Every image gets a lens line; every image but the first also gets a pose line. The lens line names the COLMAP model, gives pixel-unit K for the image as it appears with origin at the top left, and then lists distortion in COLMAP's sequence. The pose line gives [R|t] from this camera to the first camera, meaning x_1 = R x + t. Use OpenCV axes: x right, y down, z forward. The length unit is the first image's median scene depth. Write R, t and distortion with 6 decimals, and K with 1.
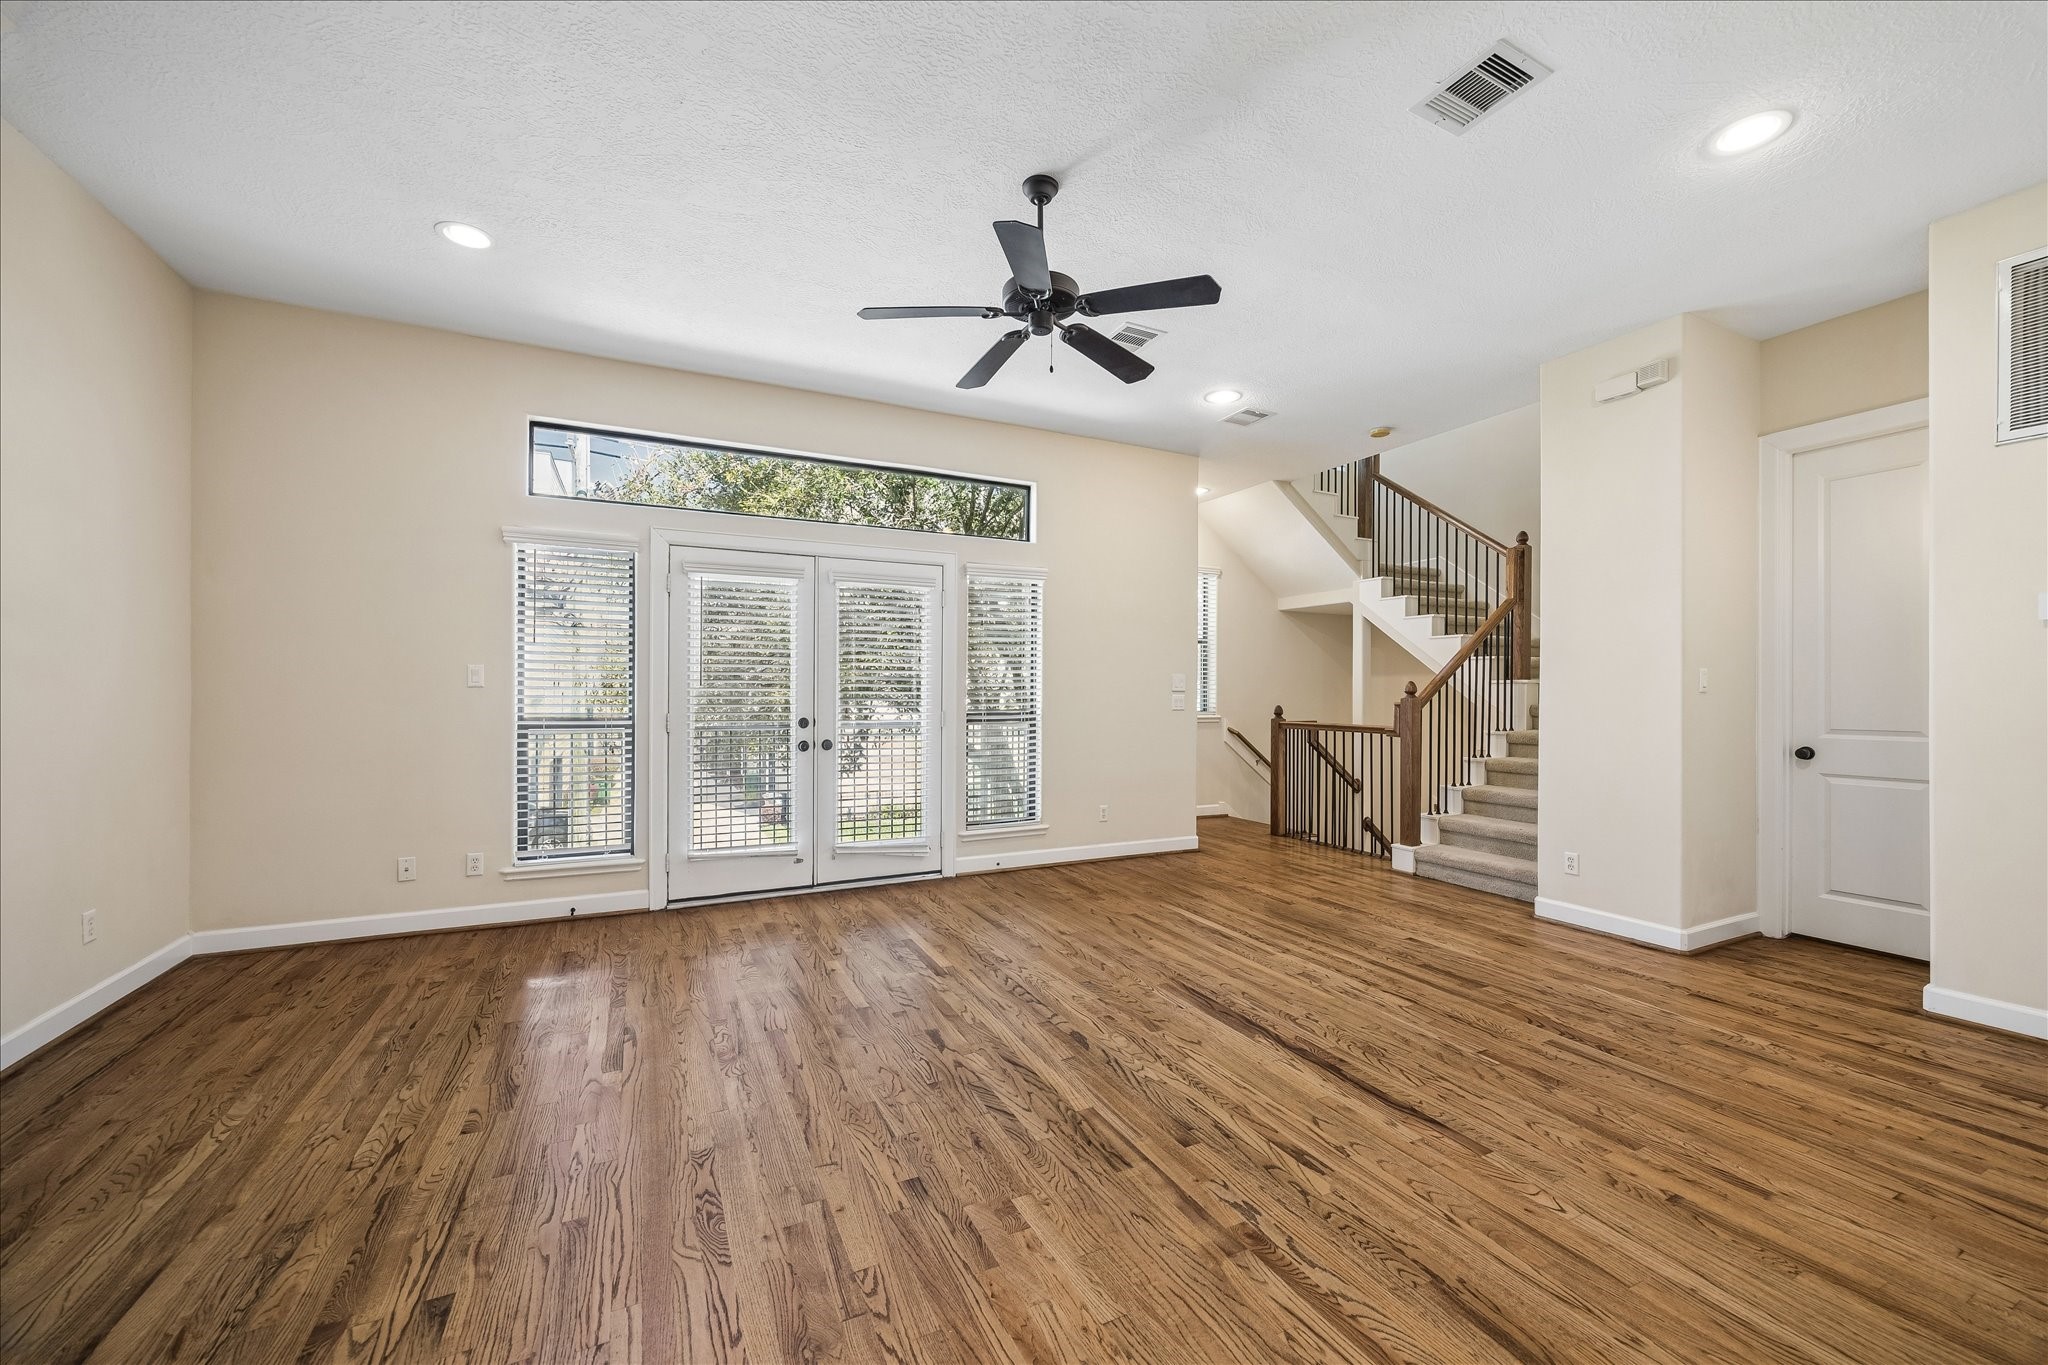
lens RADIAL K [[790.0, 0, 1035.3], [0, 790.0, 692.0], [0, 0, 1]] dist [-0.001707, 0.000654]
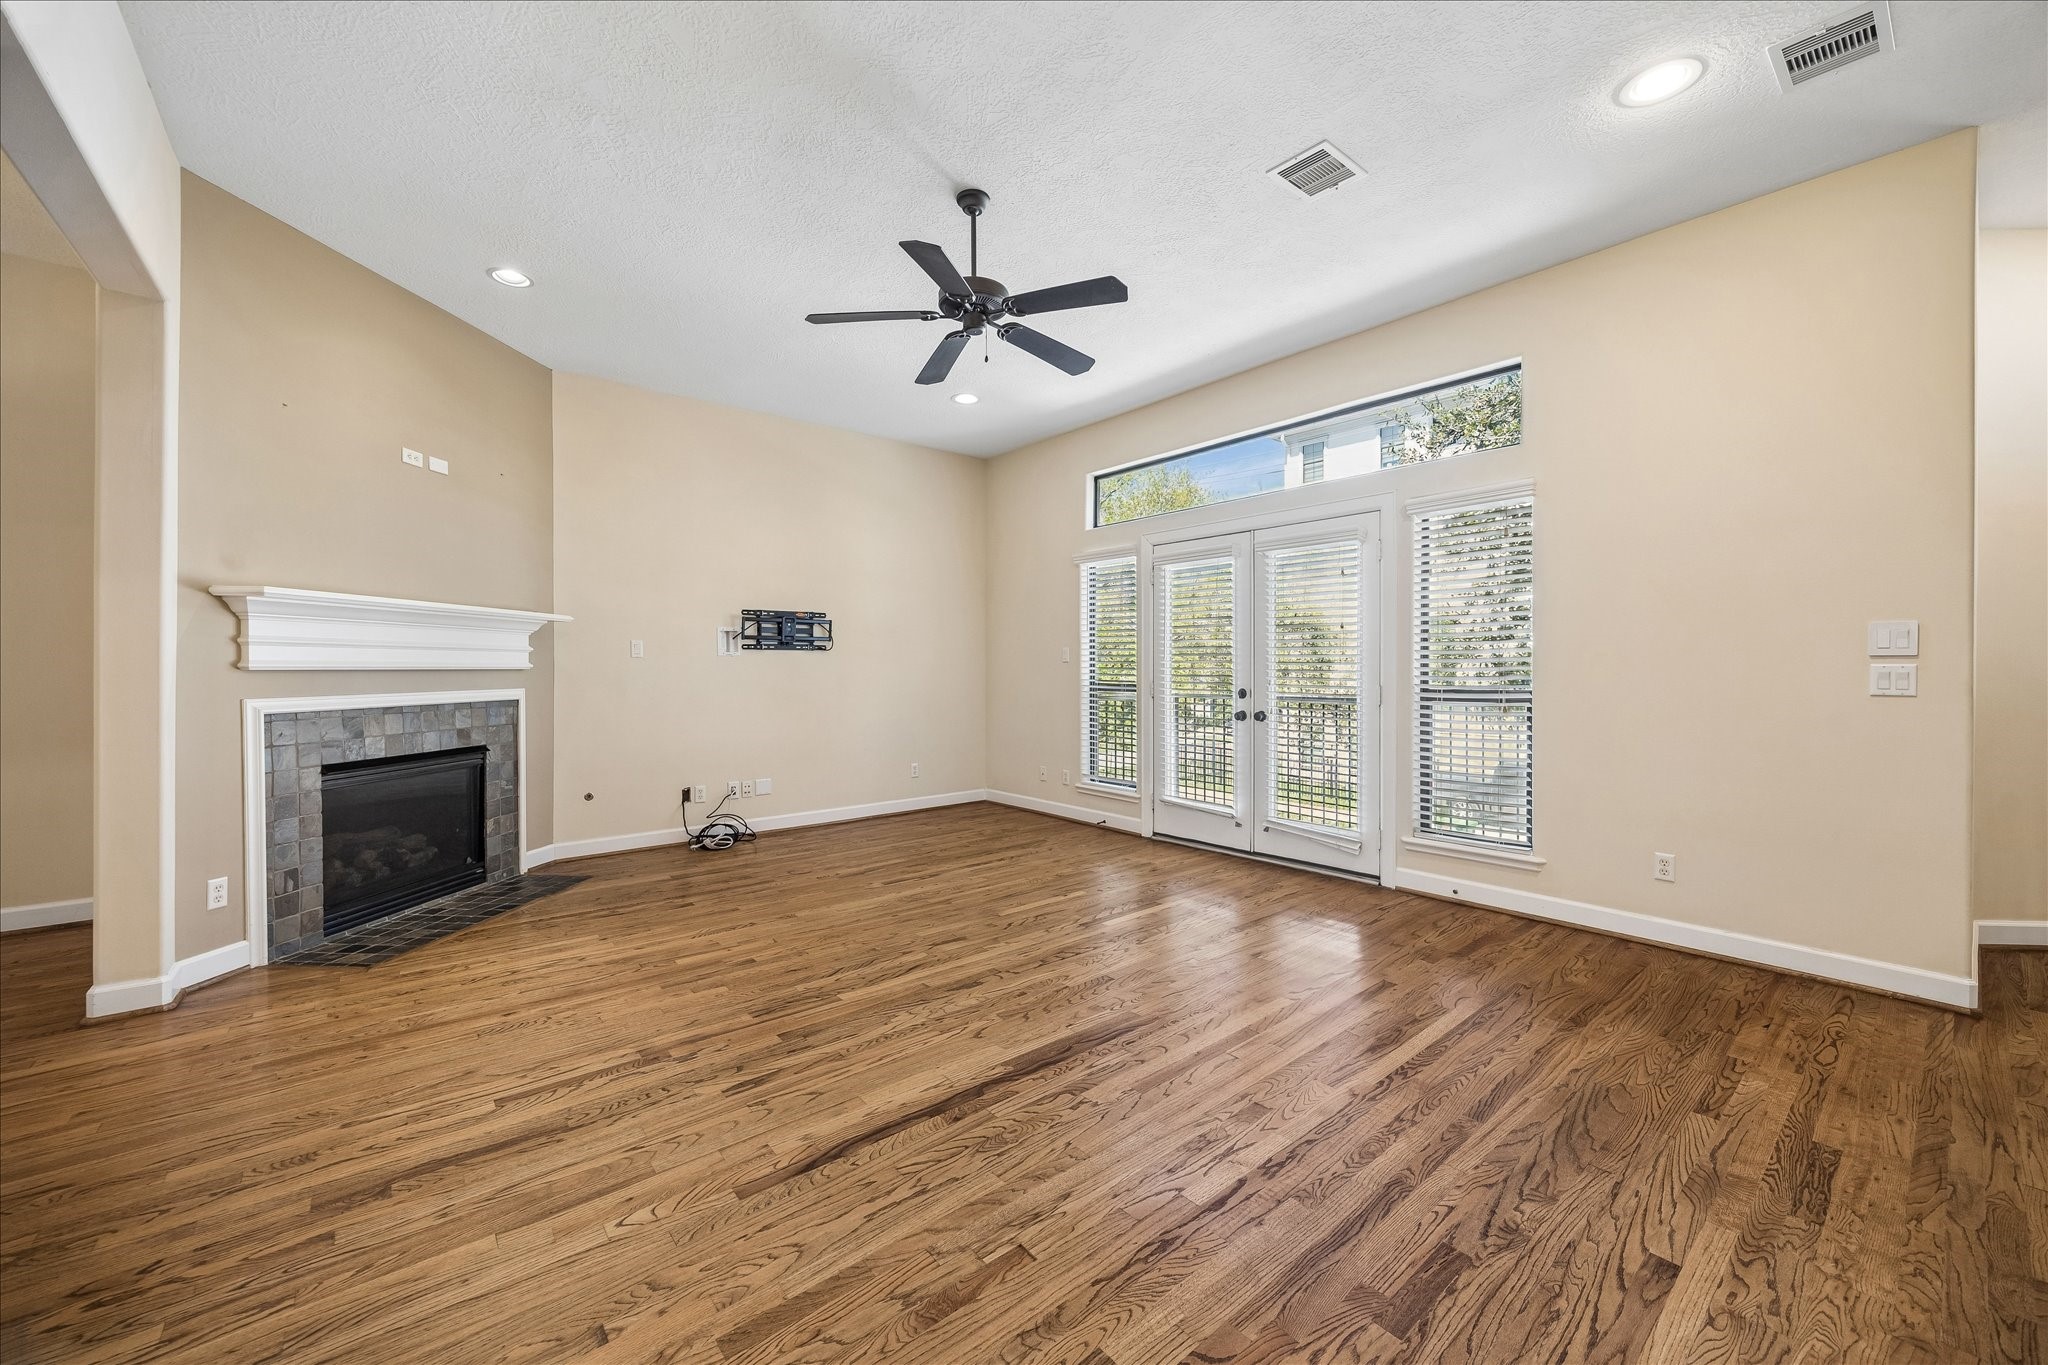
lens RADIAL K [[790.0, 0, 1036.8], [0, 790.0, 678.2], [0, 0, 1]] dist [-0.001707, 0.000654]
pose [[0.235867, 0.008764, -0.971746, 1.004908], [0.003928, 0.999943, 0.009971, 0.011298], [0.971778, -0.006169, 0.235819, 0.760303]]
